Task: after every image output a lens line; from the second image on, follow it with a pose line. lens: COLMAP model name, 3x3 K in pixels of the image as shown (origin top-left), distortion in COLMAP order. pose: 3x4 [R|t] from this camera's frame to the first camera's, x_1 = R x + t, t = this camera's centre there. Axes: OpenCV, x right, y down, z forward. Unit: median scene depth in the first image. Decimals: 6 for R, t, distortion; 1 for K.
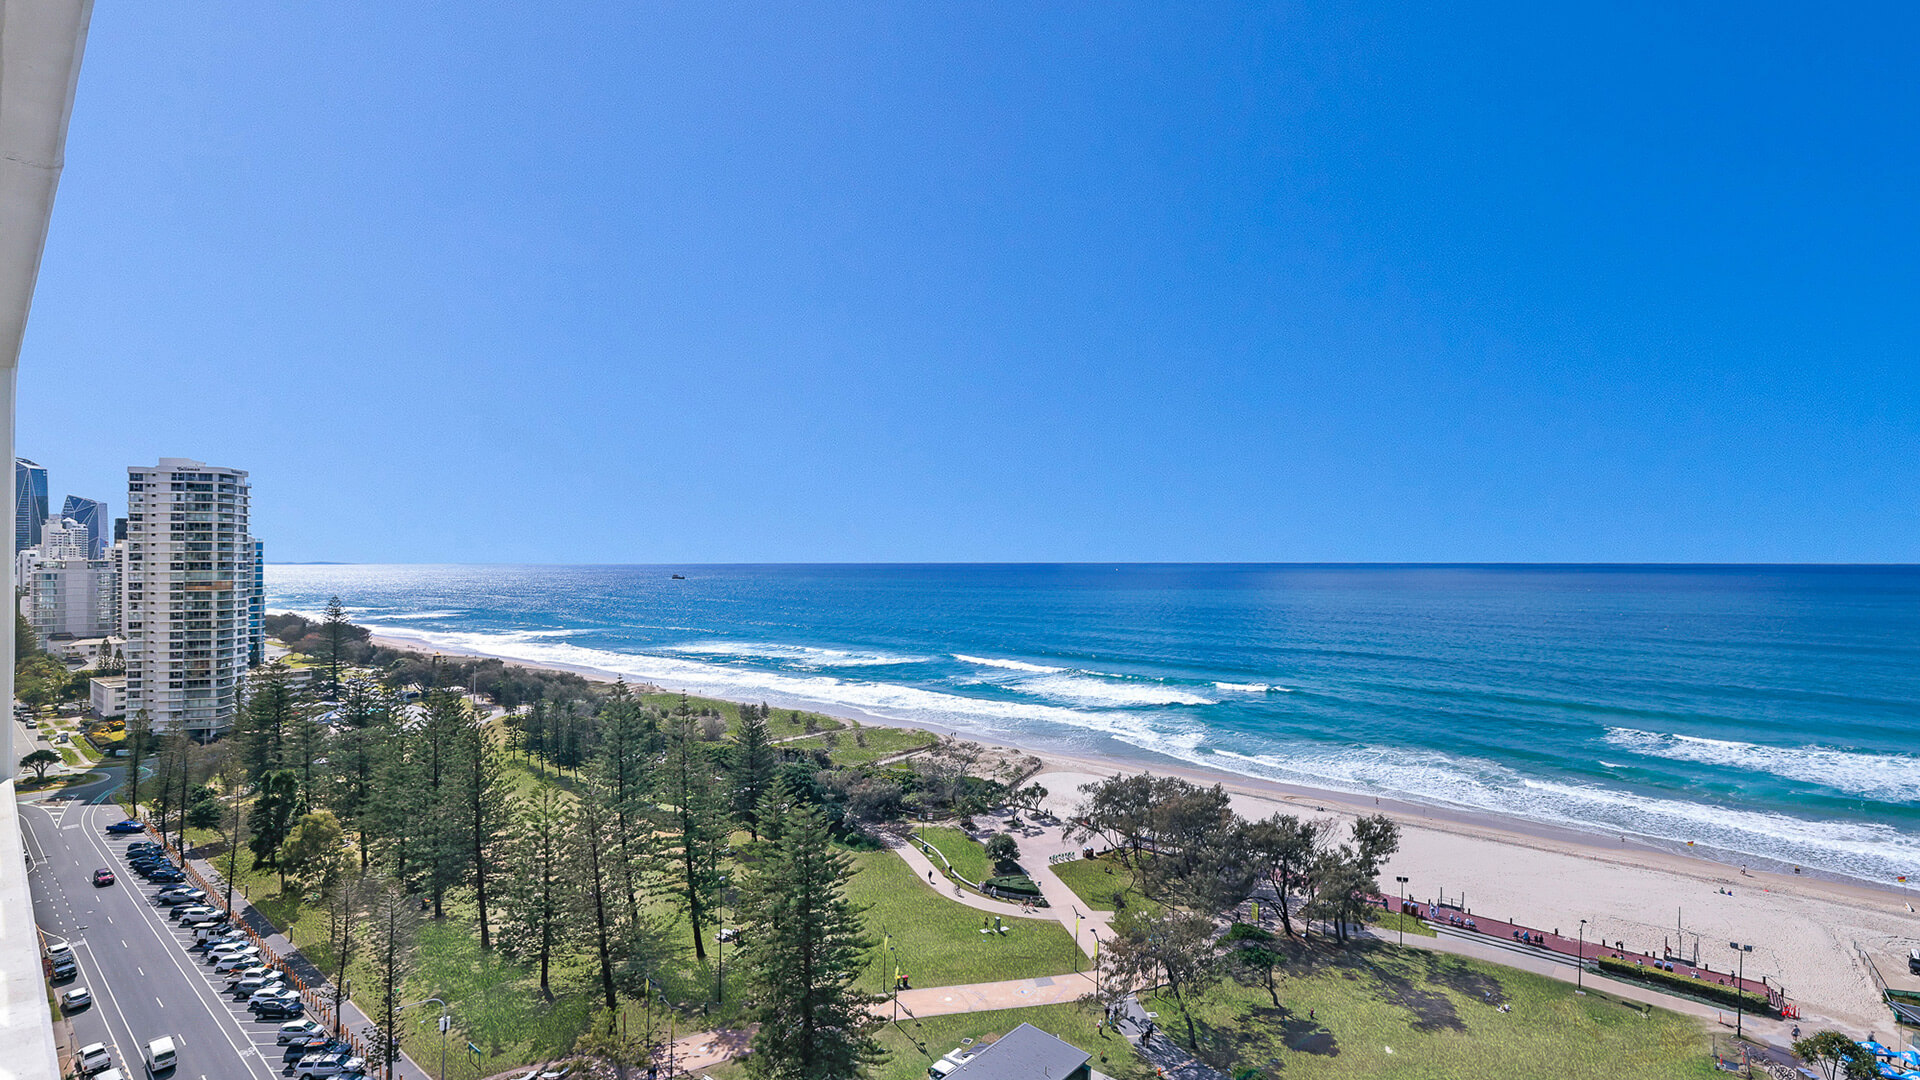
lens RADIAL K [[825.8, 0, 971.1], [0, 825.8, 551.9], [0, 0, 1]] dist [0.000126, -0.000169]
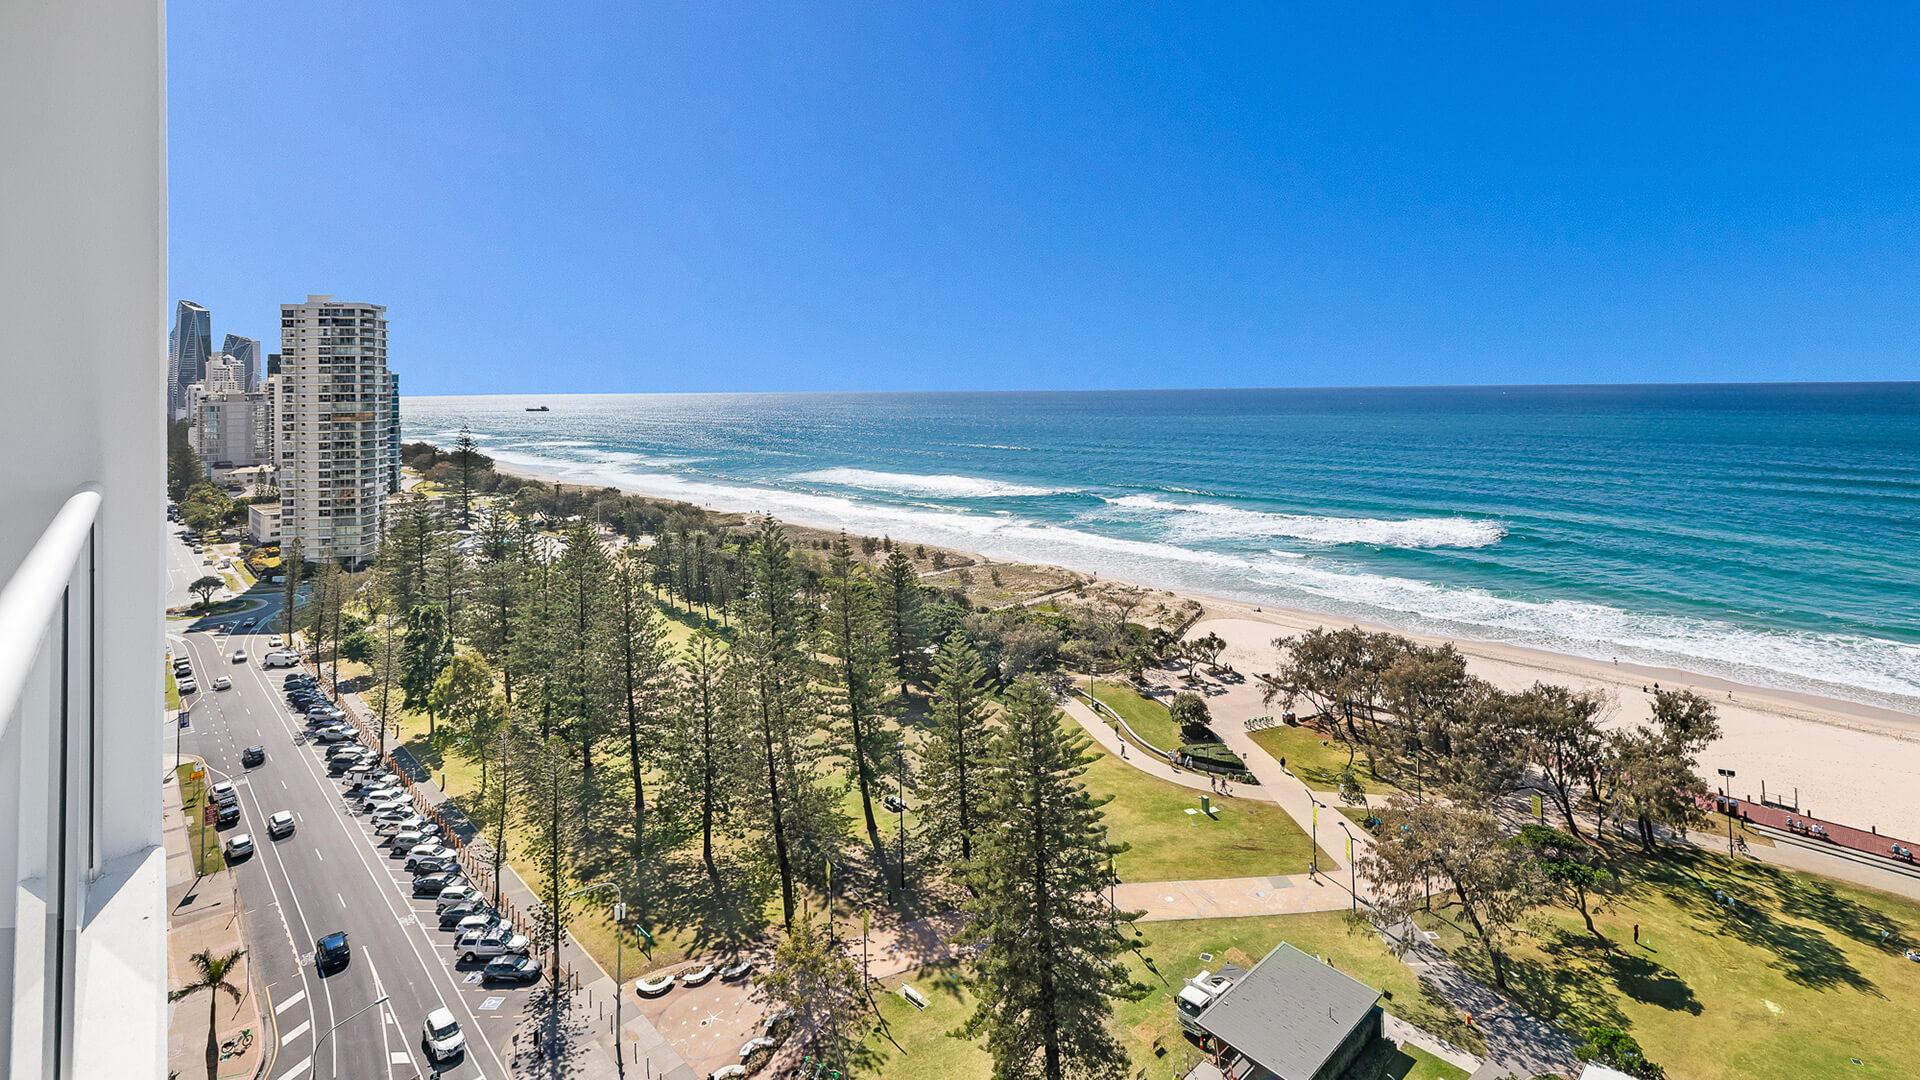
lens RADIAL K [[845.3, 0, 969.1], [0, 845.3, 375.4], [0, 0, 1]] dist [-0.001646, 0.004491]
pose [[0.993740, -0.011221, -0.111150, -0.086564], [0.010839, 0.999933, -0.004040, 0.004604], [0.111188, 0.002810, 0.993795, 0.078244]]
